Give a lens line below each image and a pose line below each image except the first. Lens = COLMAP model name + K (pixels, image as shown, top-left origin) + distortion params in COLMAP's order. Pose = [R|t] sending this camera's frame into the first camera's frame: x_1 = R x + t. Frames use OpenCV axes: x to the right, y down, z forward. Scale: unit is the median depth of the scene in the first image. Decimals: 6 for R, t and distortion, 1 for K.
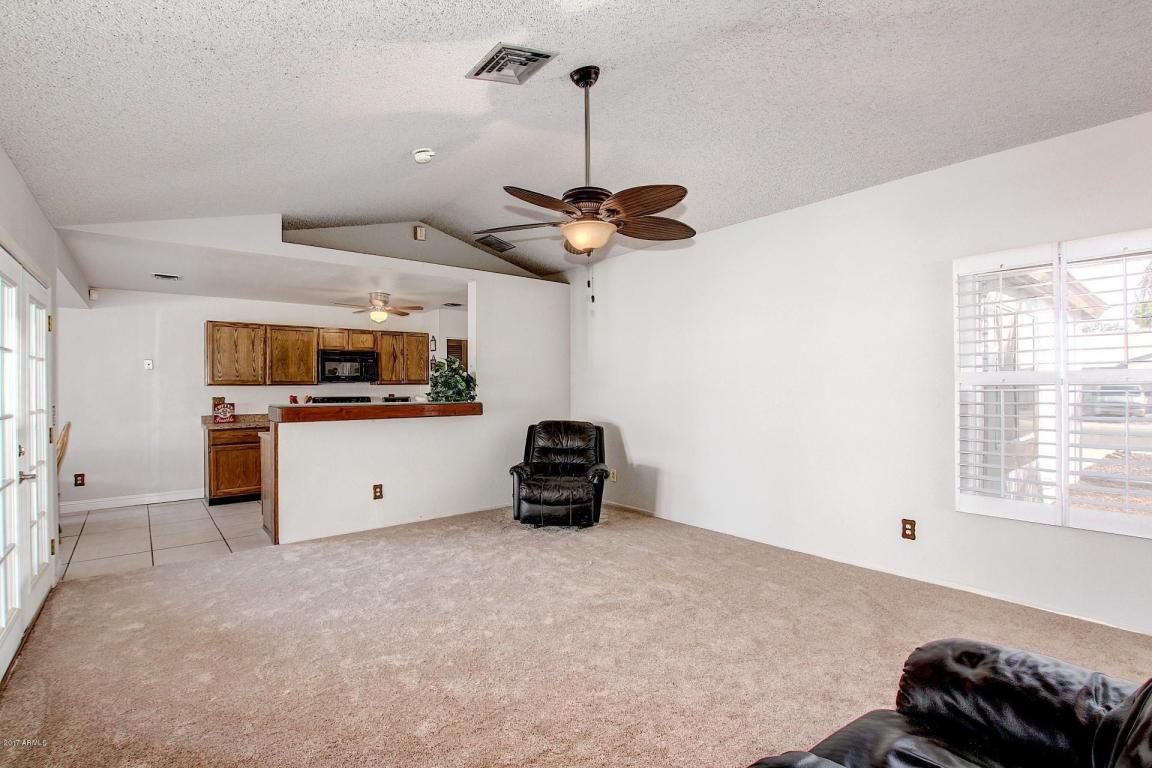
lens RADIAL K [[549.6, 0, 576.0], [0, 549.6, 384.0], [0, 0, 1]] dist [-0.024550, 0.000084]
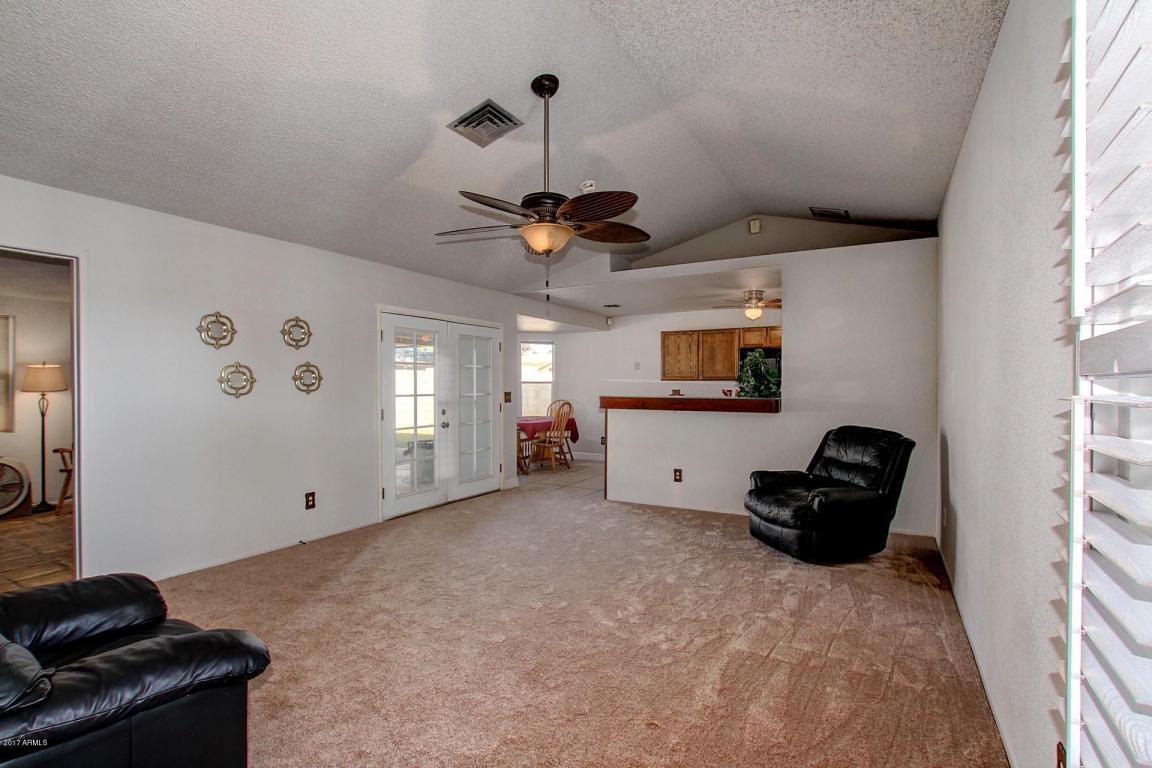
lens RADIAL K [[527.4, 0, 557.0], [0, 527.4, 381.7], [0, 0, 1]] dist [-0.001689, -0.000179]
pose [[0.360221, 0.002705, -0.932863, 0.508415], [0.003070, 0.999987, 0.004085, -0.000203], [0.932862, -0.004336, 0.360208, 0.344368]]
